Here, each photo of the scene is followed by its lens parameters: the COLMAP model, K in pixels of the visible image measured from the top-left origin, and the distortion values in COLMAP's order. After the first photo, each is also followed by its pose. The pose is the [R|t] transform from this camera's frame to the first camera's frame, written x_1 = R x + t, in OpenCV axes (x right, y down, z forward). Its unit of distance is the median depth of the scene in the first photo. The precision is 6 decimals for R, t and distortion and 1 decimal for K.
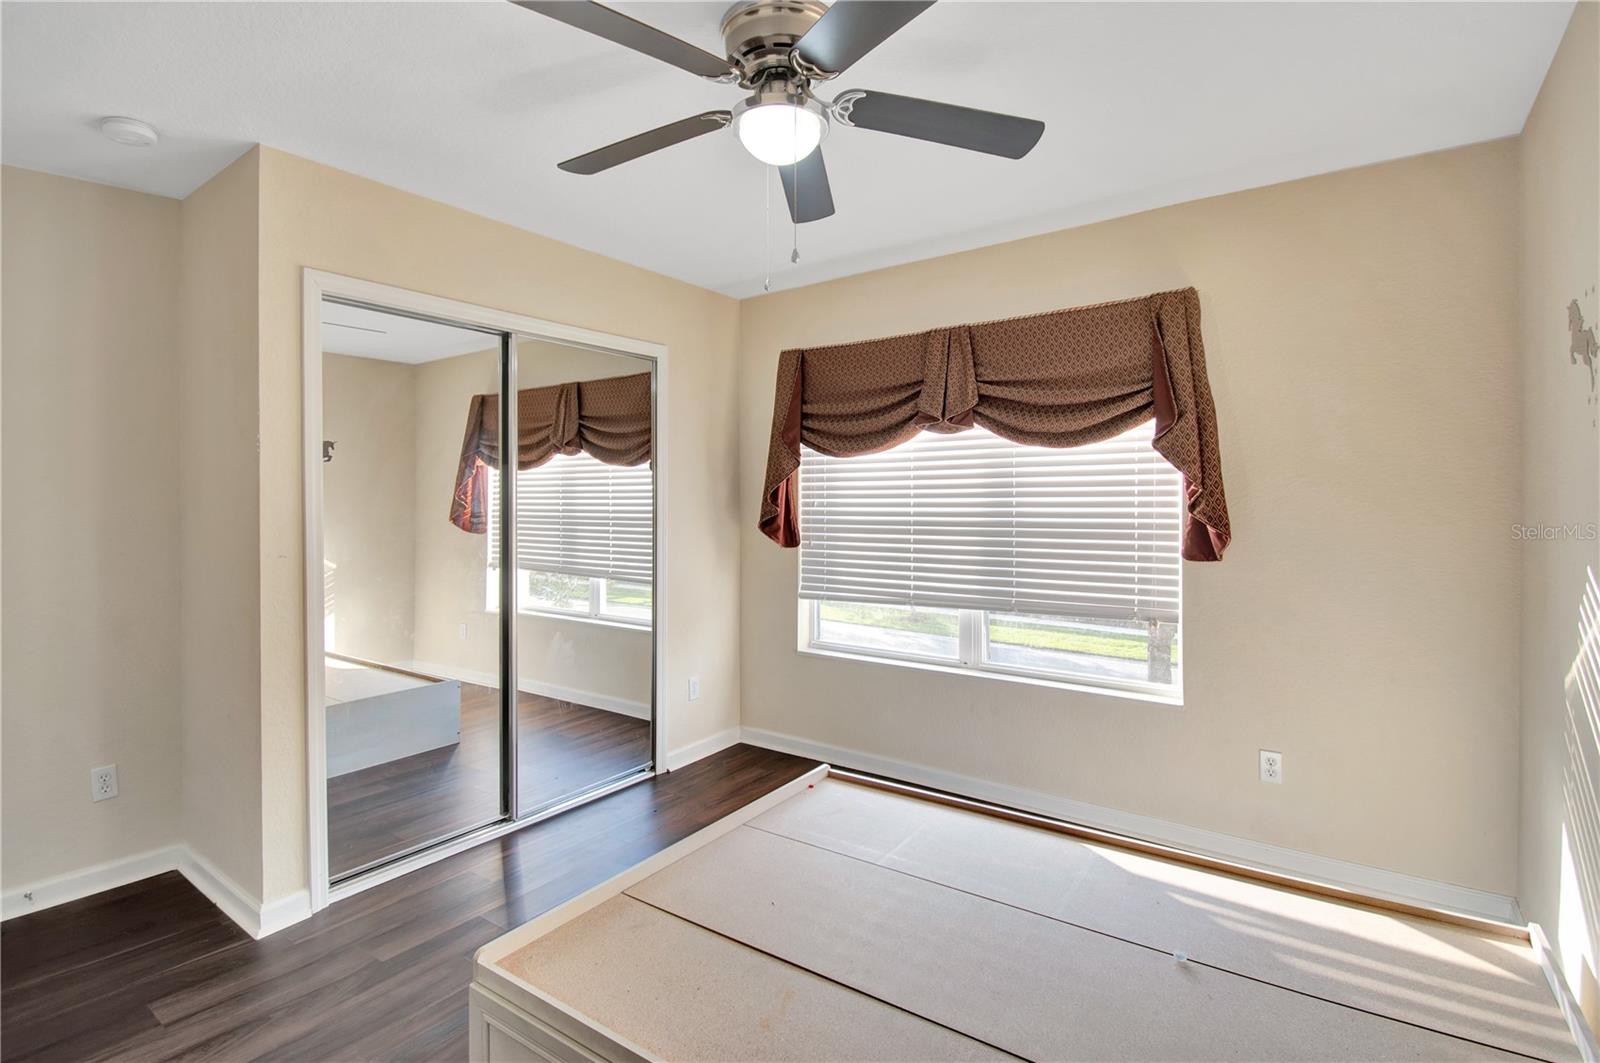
lens RADIAL K [[716.5, 0, 802.1], [0, 716.5, 516.8], [0, 0, 1]] dist [0.032788, -0.029087]
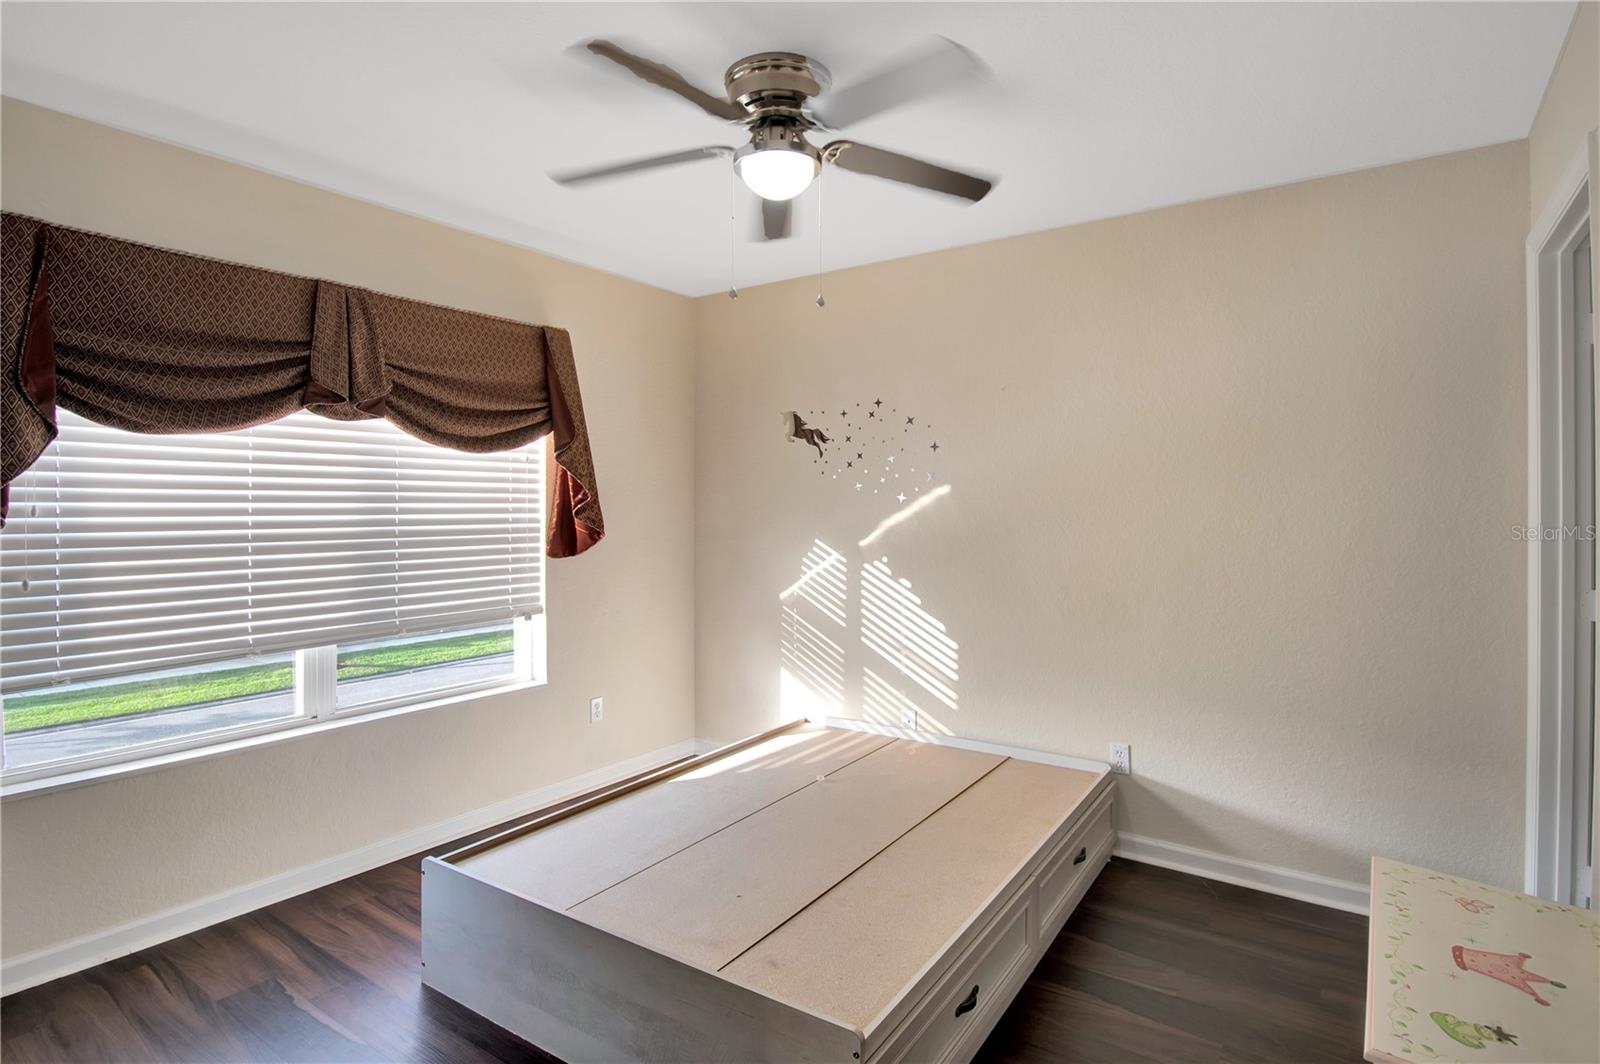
lens RADIAL K [[828.3, 0, 808.6], [0, 828.3, 531.7], [0, 0, 1]] dist [-0.015216, 0.000030]
pose [[0.008358, -0.027716, 0.999581, -0.733345], [0.020119, 0.999418, 0.027544, -0.009946], [-0.999763, 0.019880, 0.008911, 0.517414]]
